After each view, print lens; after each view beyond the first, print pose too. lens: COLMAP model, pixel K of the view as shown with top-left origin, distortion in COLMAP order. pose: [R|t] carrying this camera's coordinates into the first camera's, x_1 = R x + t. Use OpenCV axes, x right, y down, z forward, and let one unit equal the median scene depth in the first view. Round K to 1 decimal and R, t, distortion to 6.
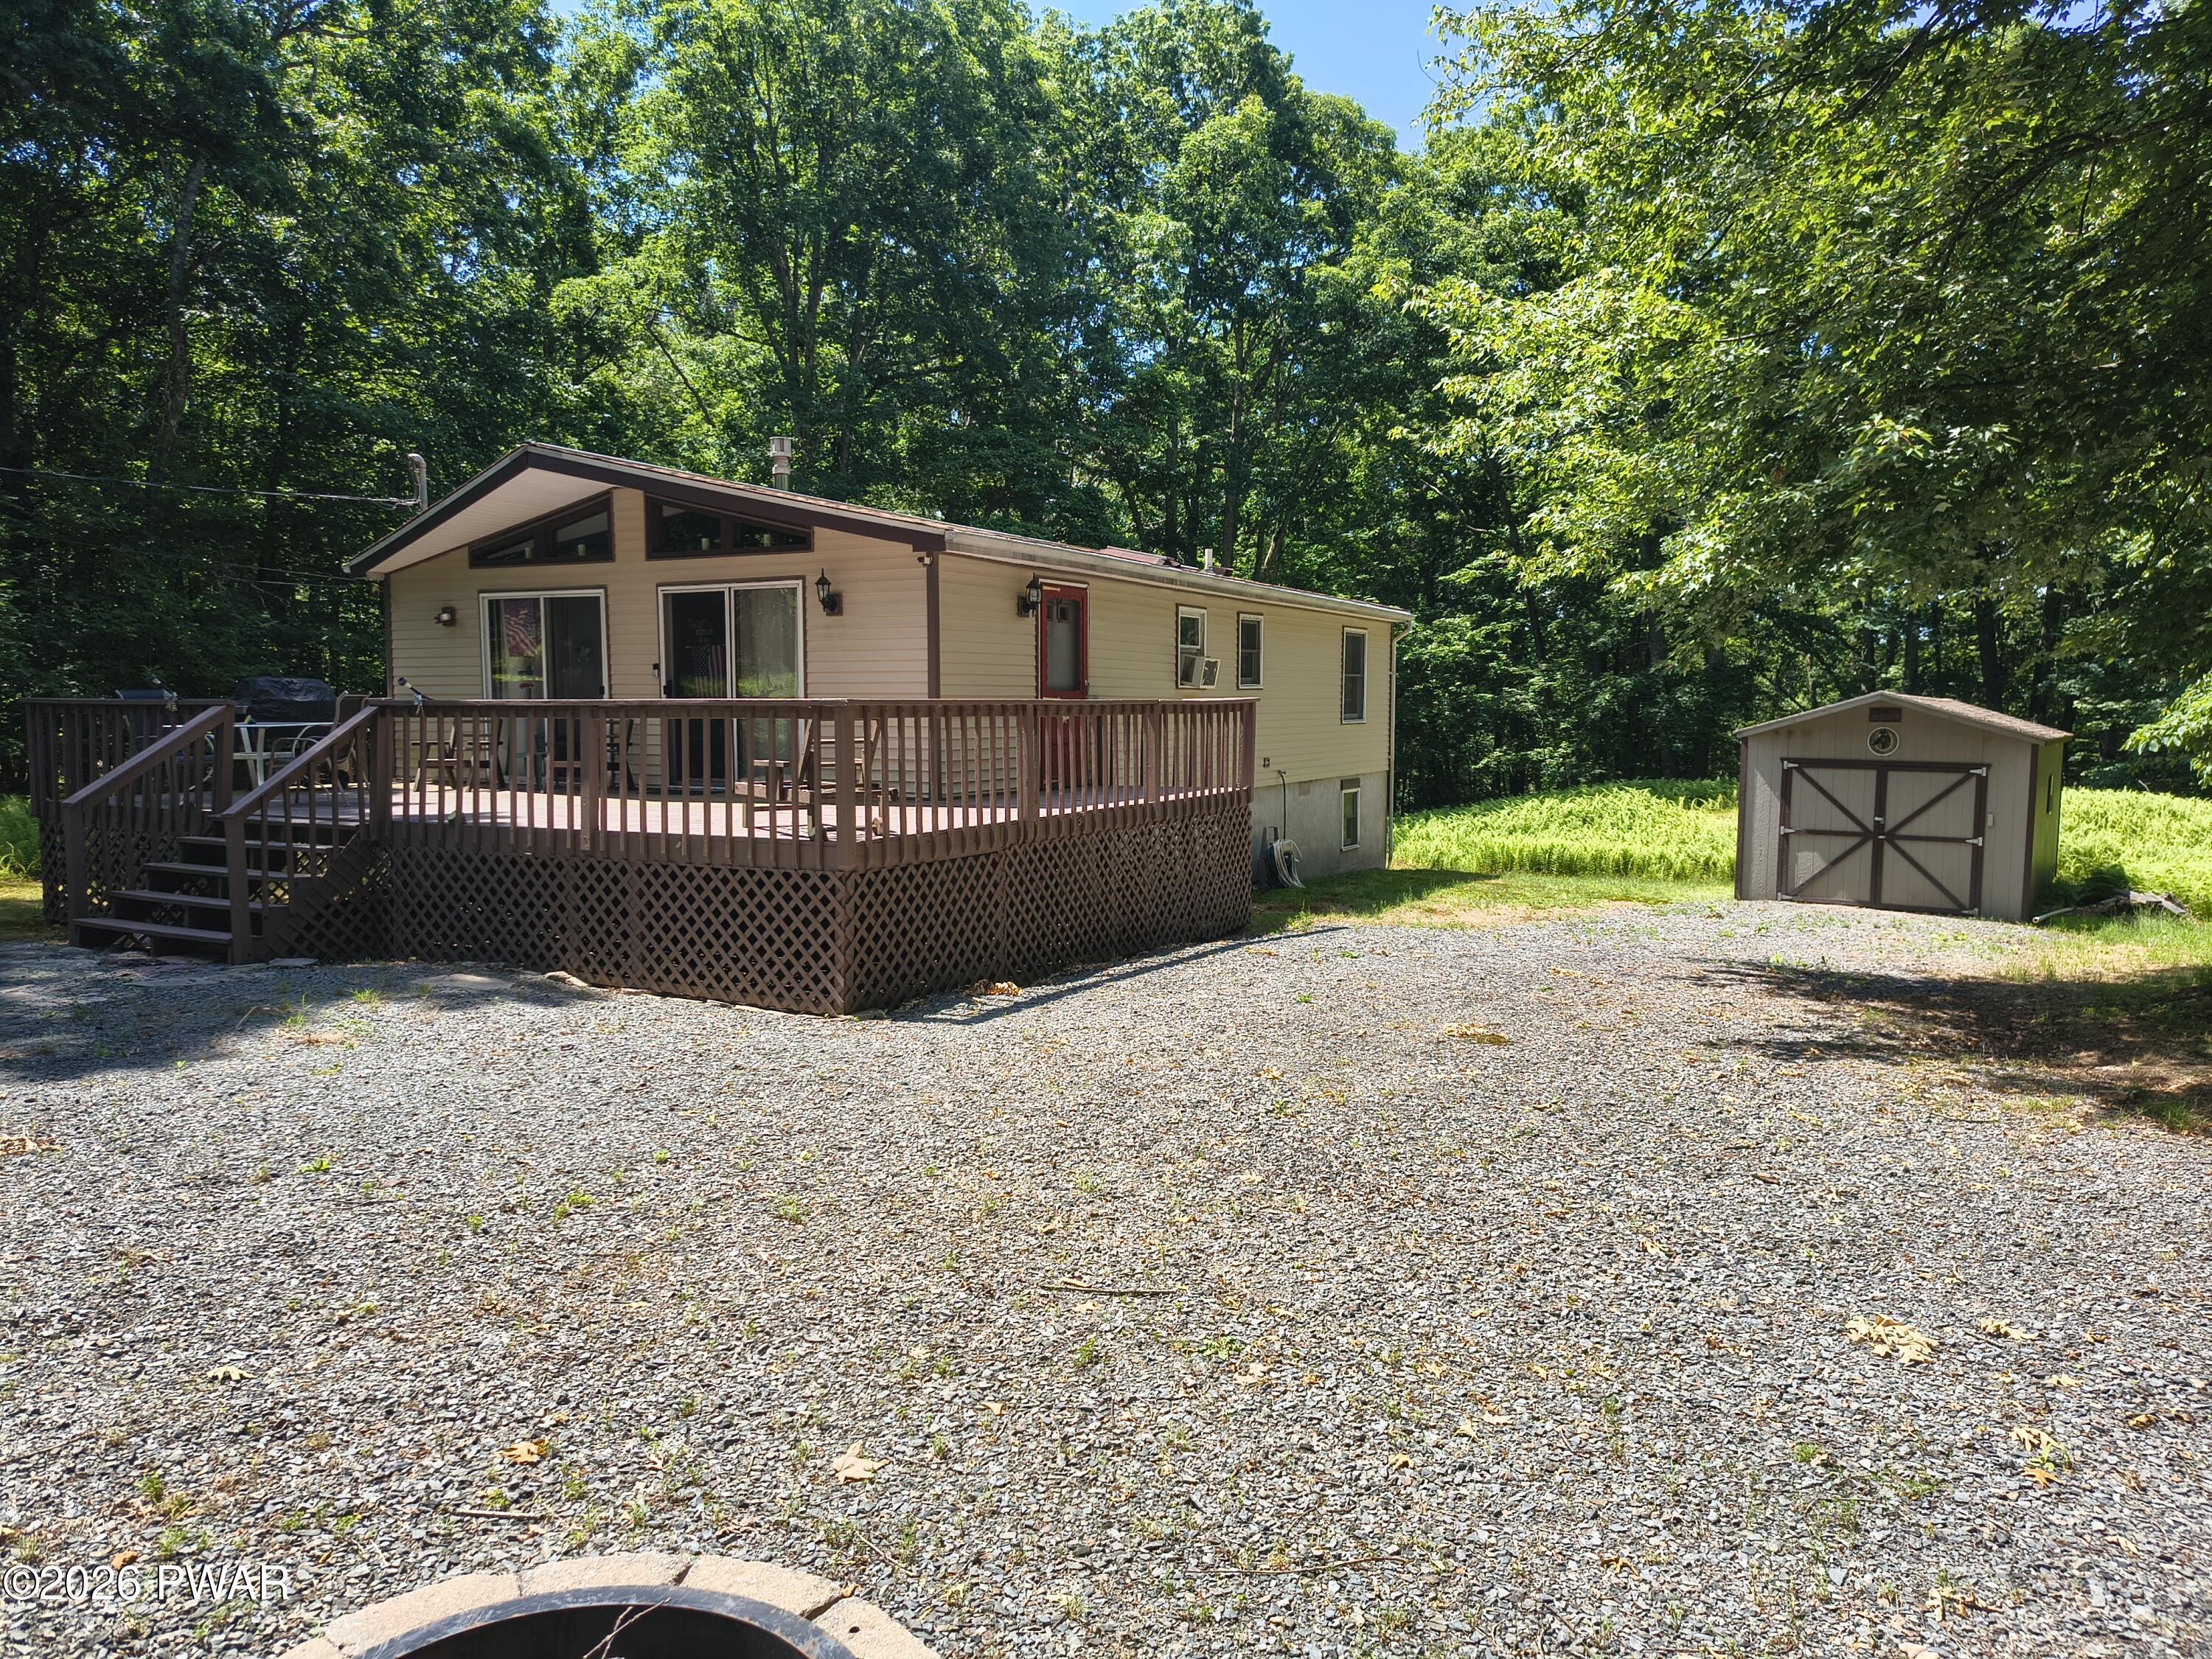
lens RADIAL K [[1524.1, 0, 1158.1], [0, 1524.1, 848.8], [0, 0, 1]] dist [0.033787, -0.057839]
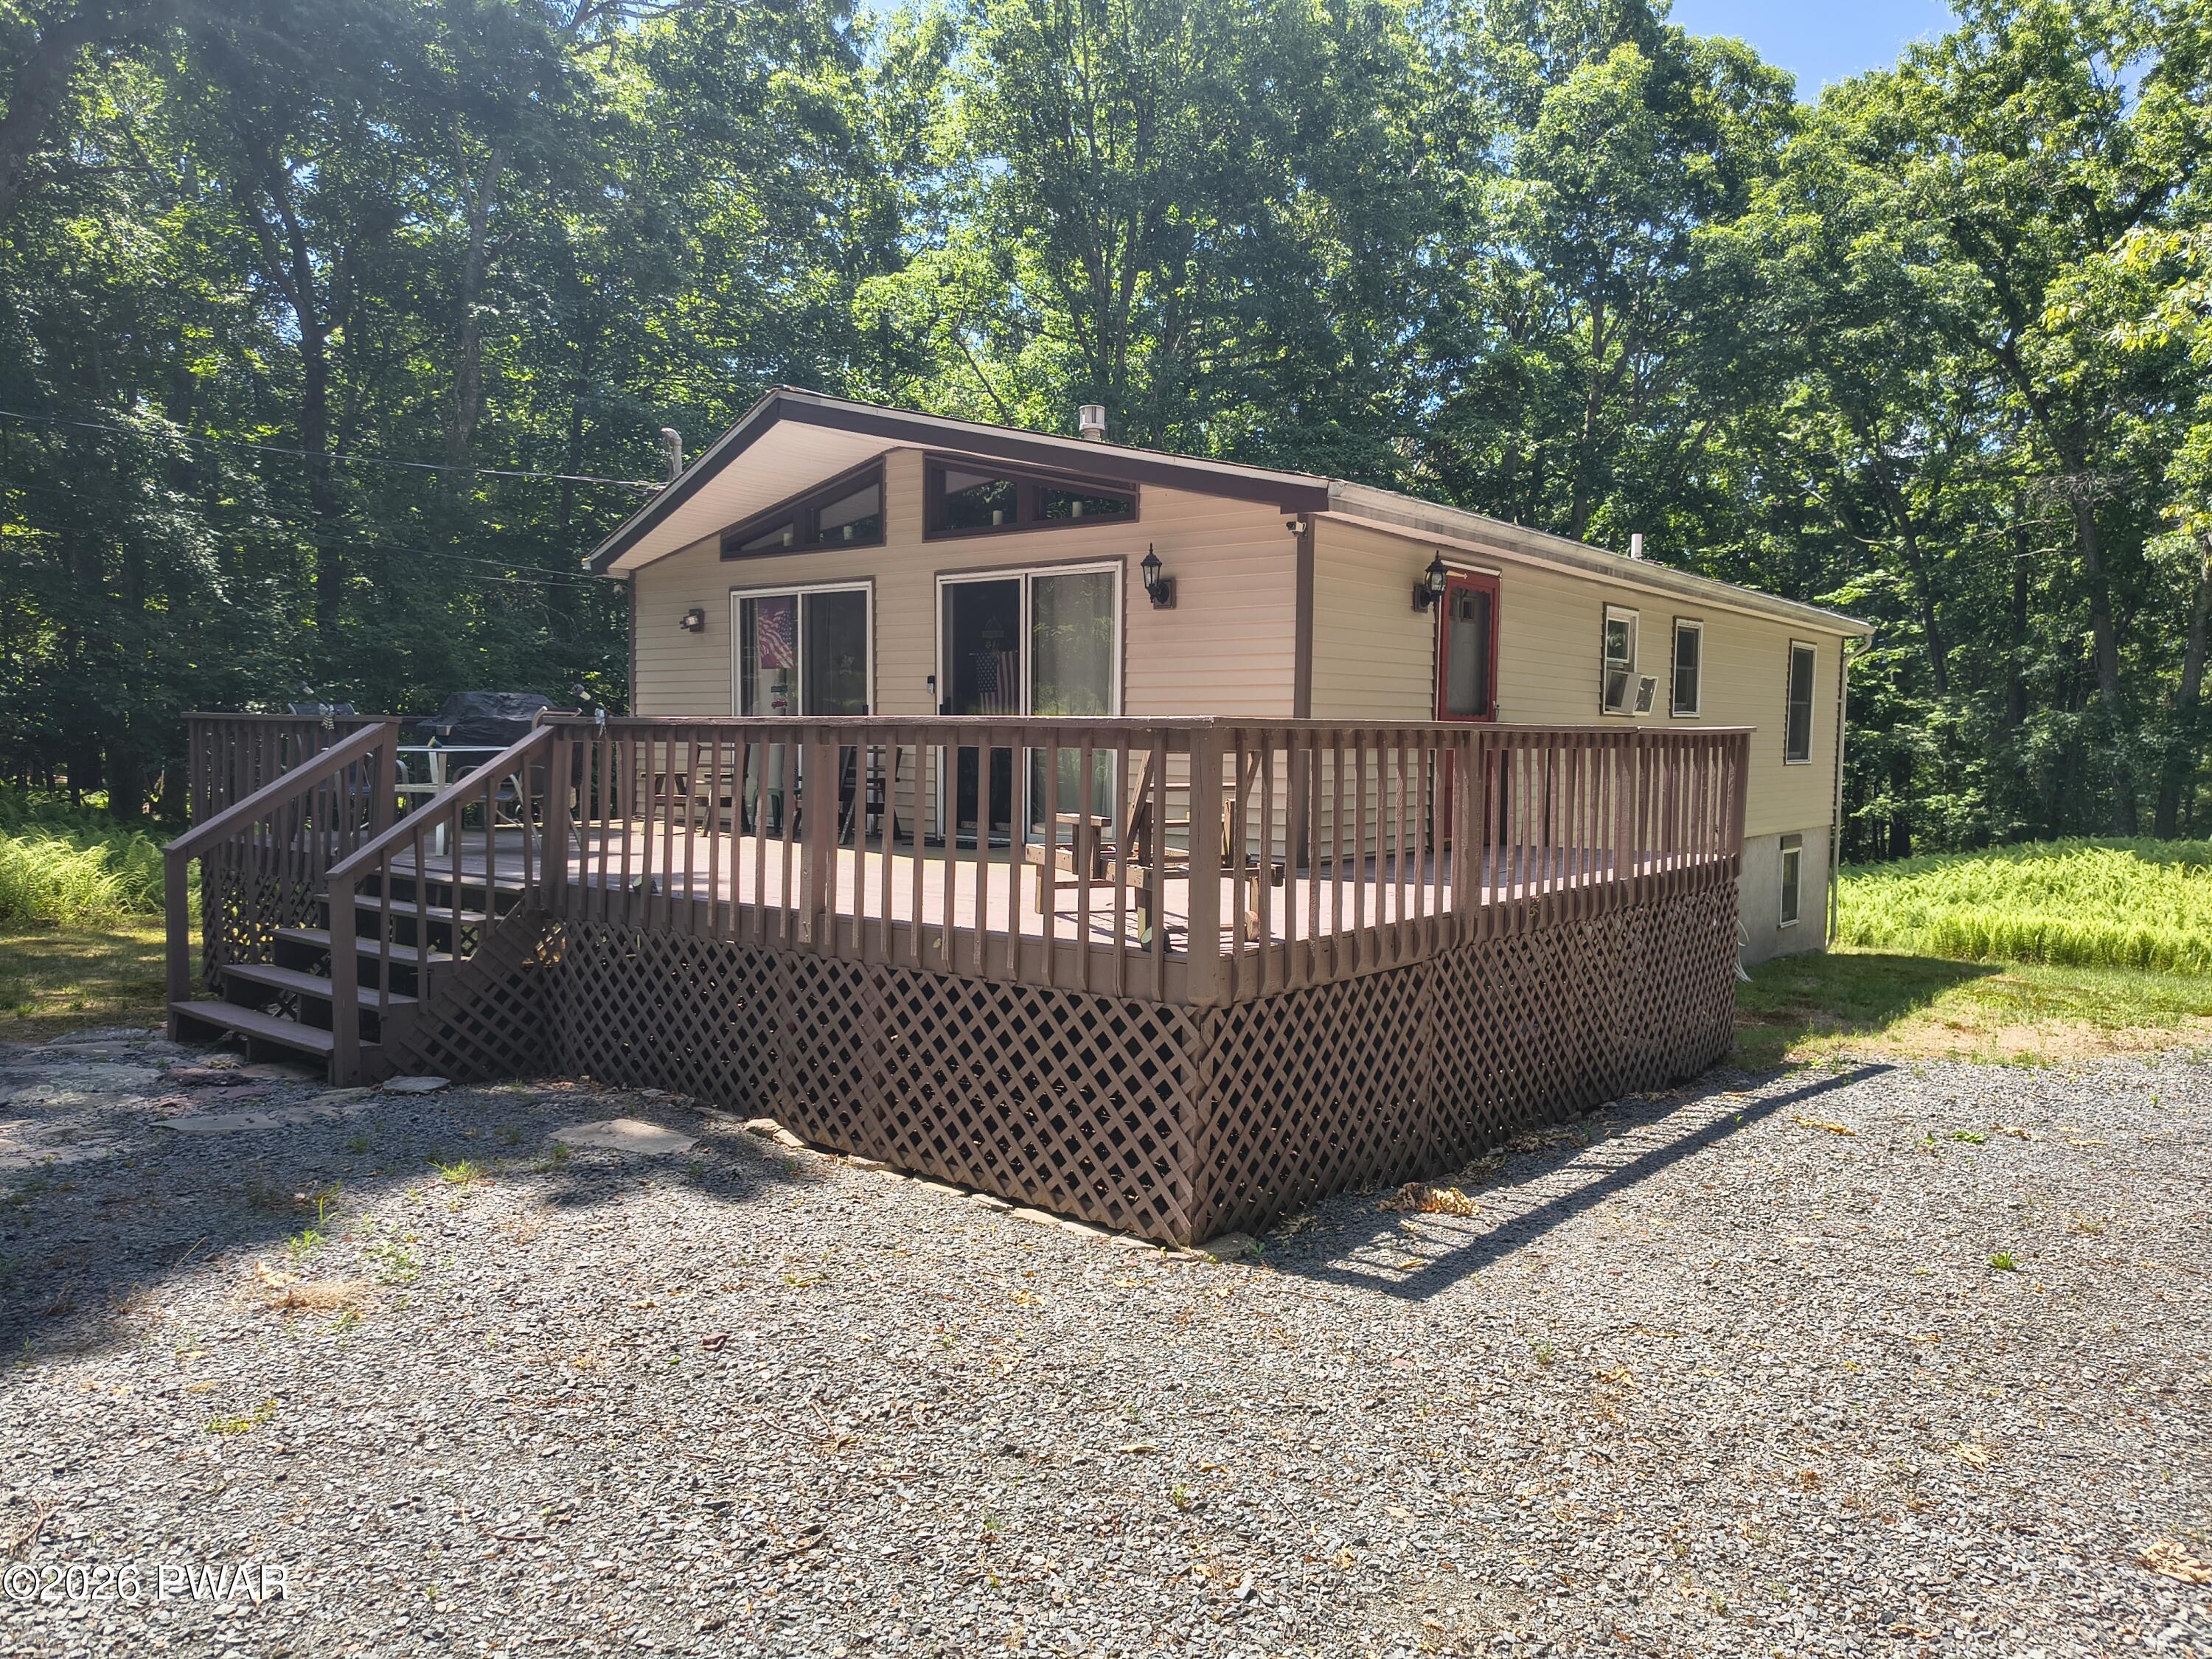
lens RADIAL K [[1545.9, 0, 1159.0], [0, 1545.9, 831.0], [0, 0, 1]] dist [0.037180, -0.061513]
pose [[0.982881, 0.022299, -0.182887, -0.053126], [-0.028603, 0.999082, -0.031905, -0.015852], [0.182008, 0.036590, 0.982616, 0.191094]]
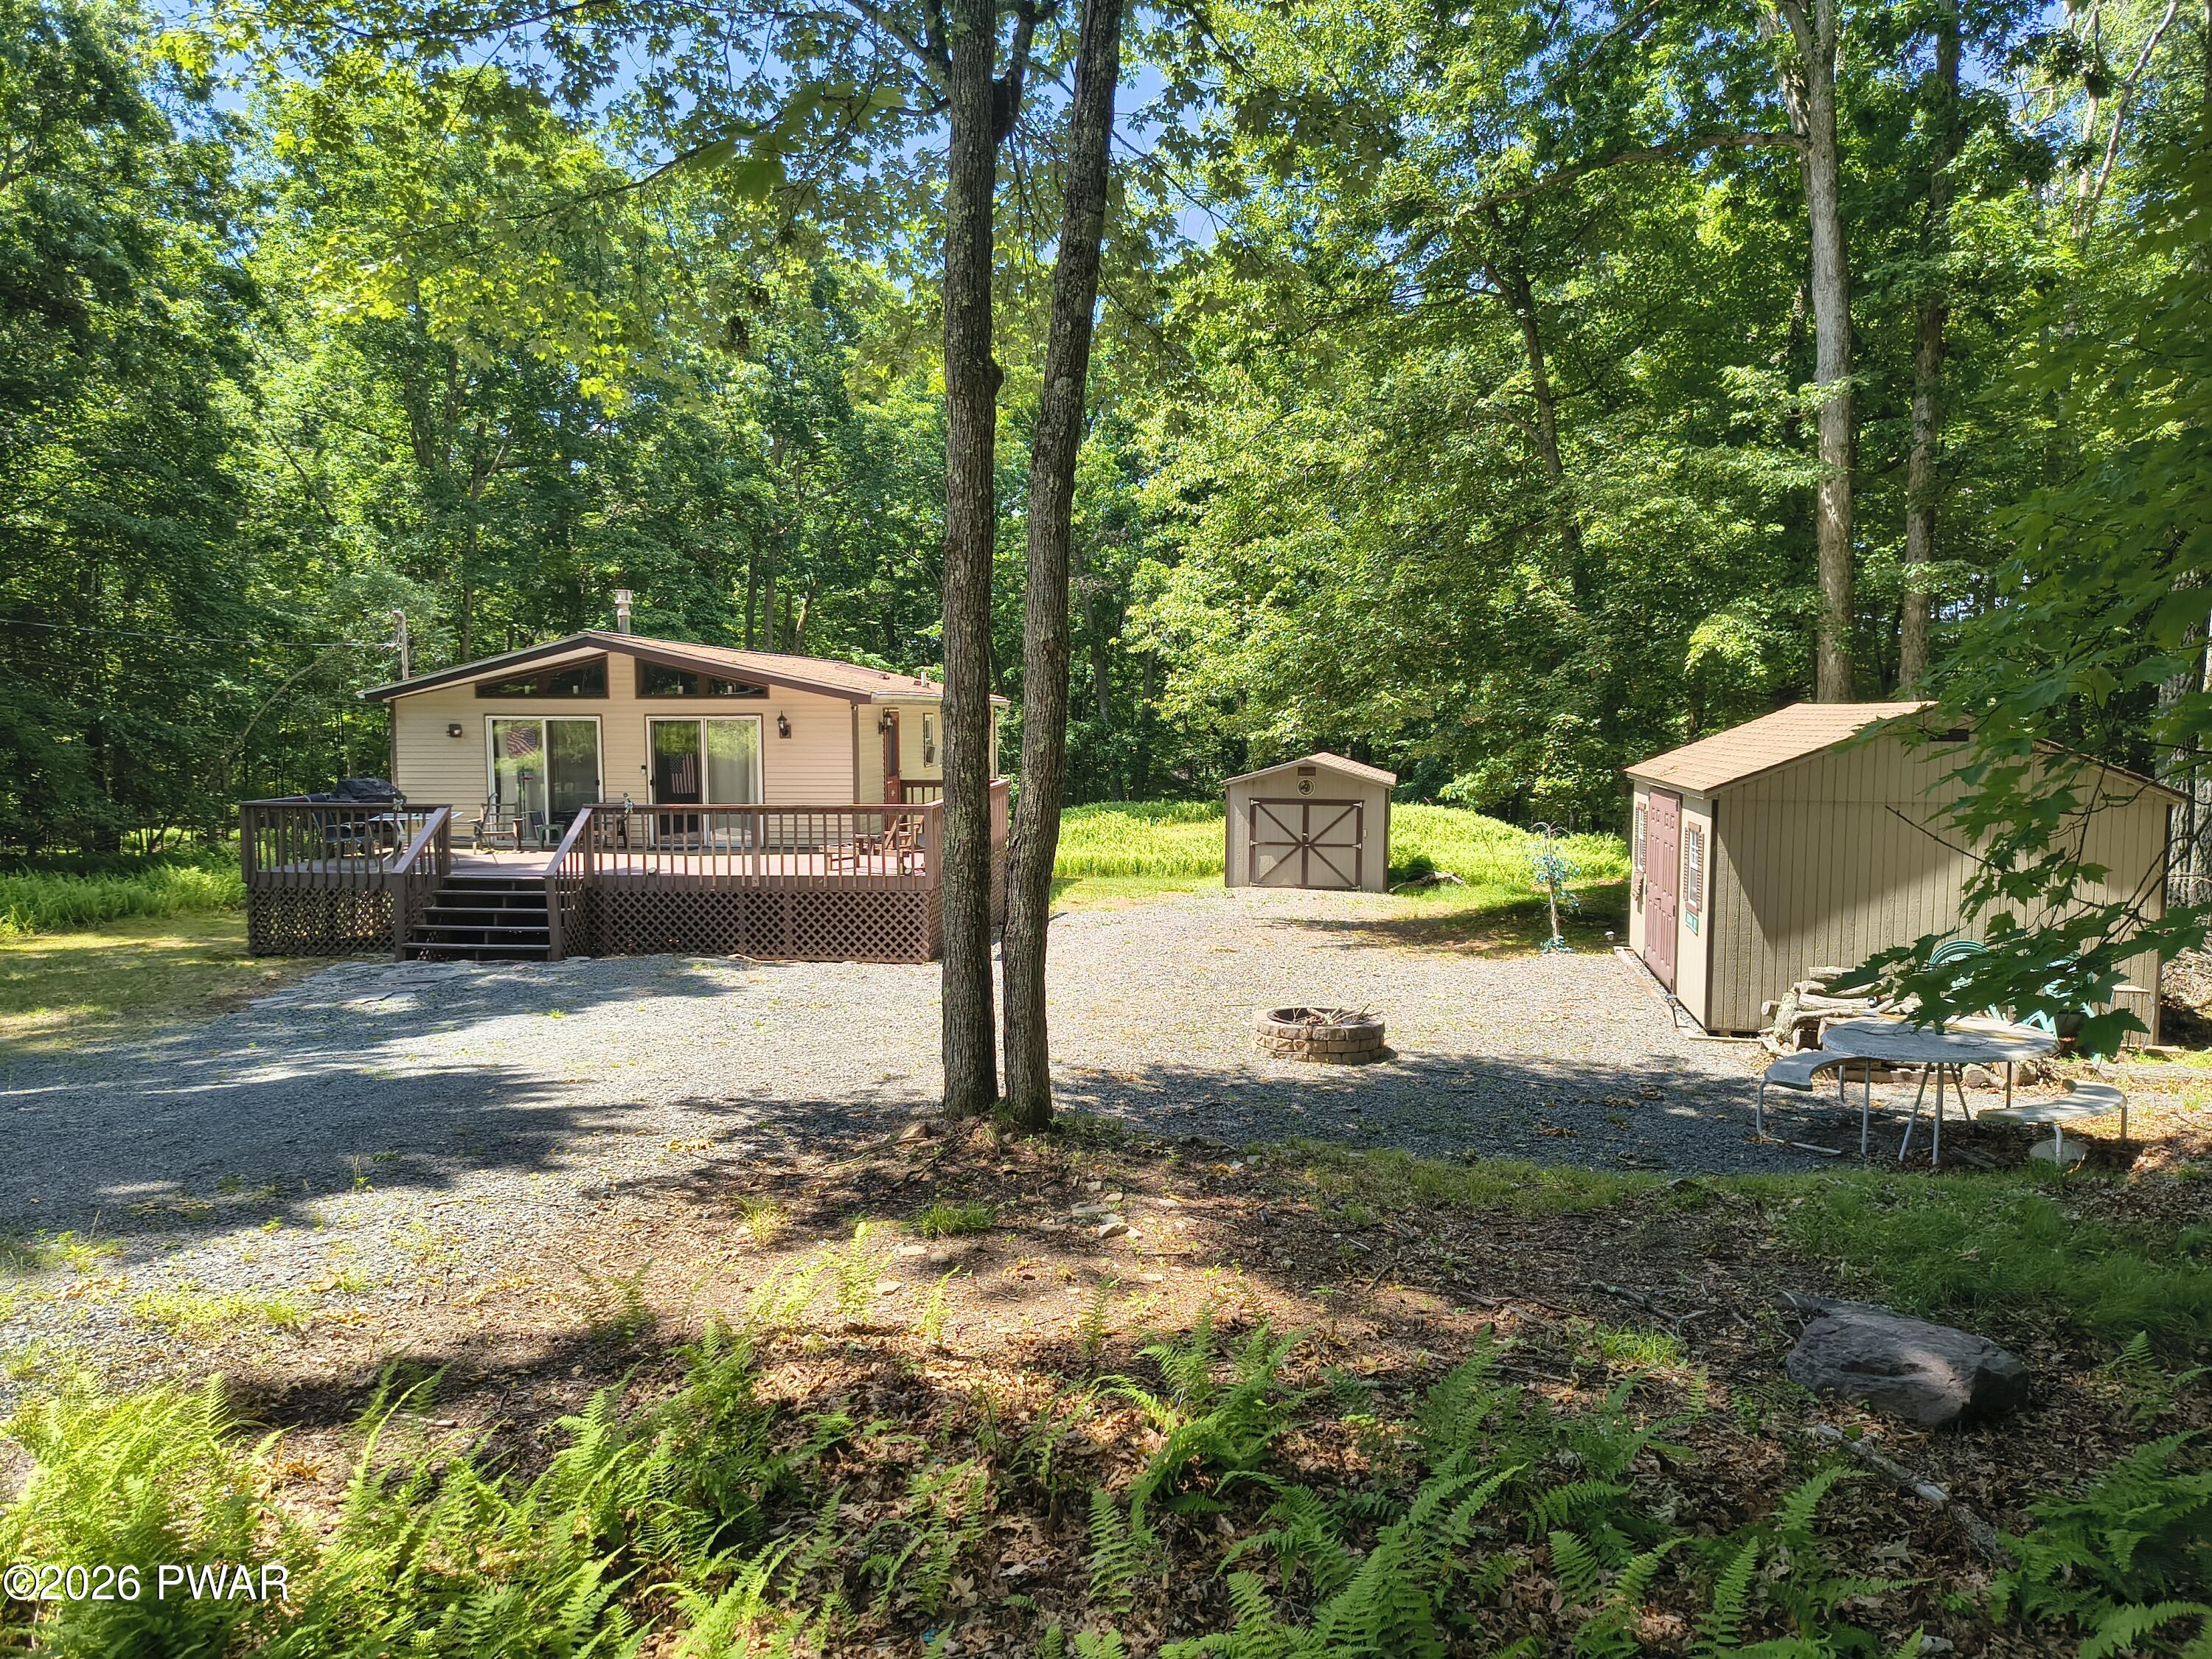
lens RADIAL K [[1524.1, 0, 1158.1], [0, 1524.1, 848.8], [0, 0, 1]] dist [0.033787, -0.057839]
pose [[0.915979, -0.034569, 0.399734, -0.347756], [0.035795, 0.999349, 0.004401, -0.018123], [-0.399626, 0.010278, 0.916621, -0.460960]]
